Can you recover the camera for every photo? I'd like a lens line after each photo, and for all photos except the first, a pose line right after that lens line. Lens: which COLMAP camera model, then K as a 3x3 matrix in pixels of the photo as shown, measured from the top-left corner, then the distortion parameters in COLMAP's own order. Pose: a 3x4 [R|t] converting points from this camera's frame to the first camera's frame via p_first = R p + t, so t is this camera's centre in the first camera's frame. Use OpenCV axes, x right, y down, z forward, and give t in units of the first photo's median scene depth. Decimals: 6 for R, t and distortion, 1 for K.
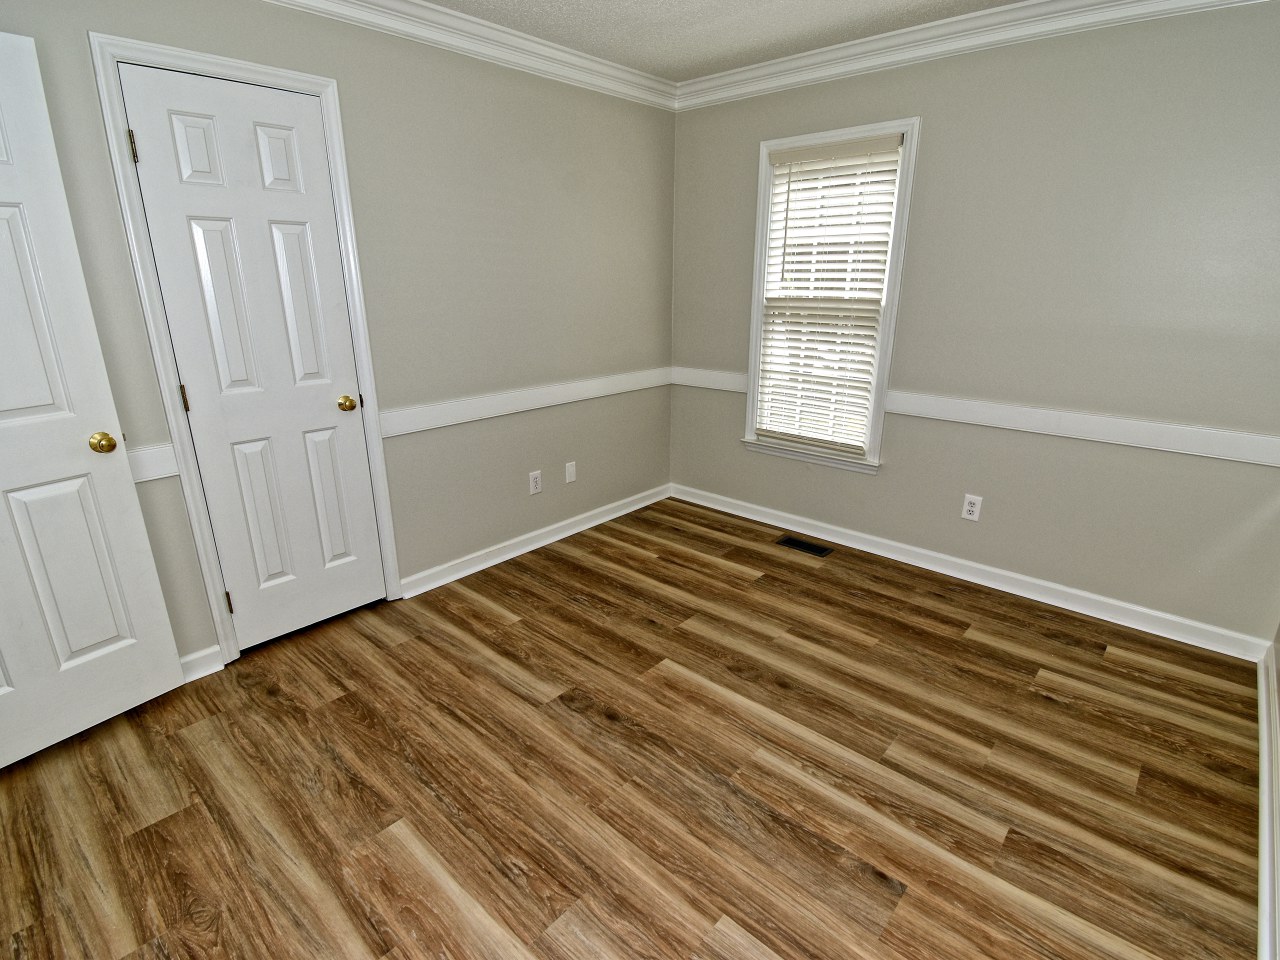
lens RADIAL K [[643.2, 0, 642.4], [0, 643.2, 476.1], [0, 0, 1]] dist [0.026850, -0.031511]
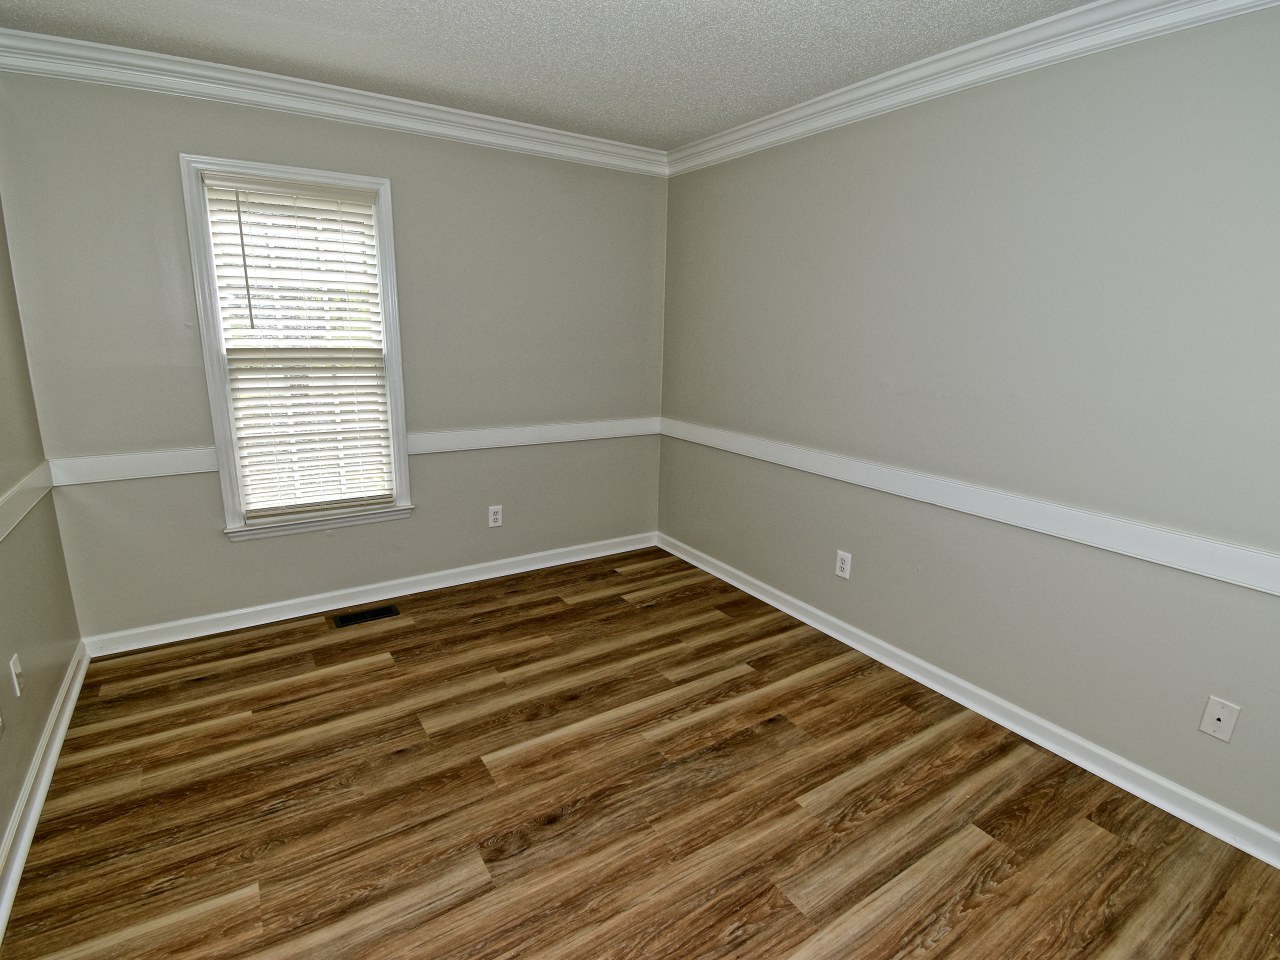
lens RADIAL K [[643.2, 0, 642.4], [0, 643.2, 476.1], [0, 0, 1]] dist [0.026850, -0.031511]
pose [[0.250442, -0.213354, 0.944330, -0.667397], [0.264248, 0.953442, 0.145333, -0.154226], [-0.931371, 0.213140, 0.295160, 0.459935]]
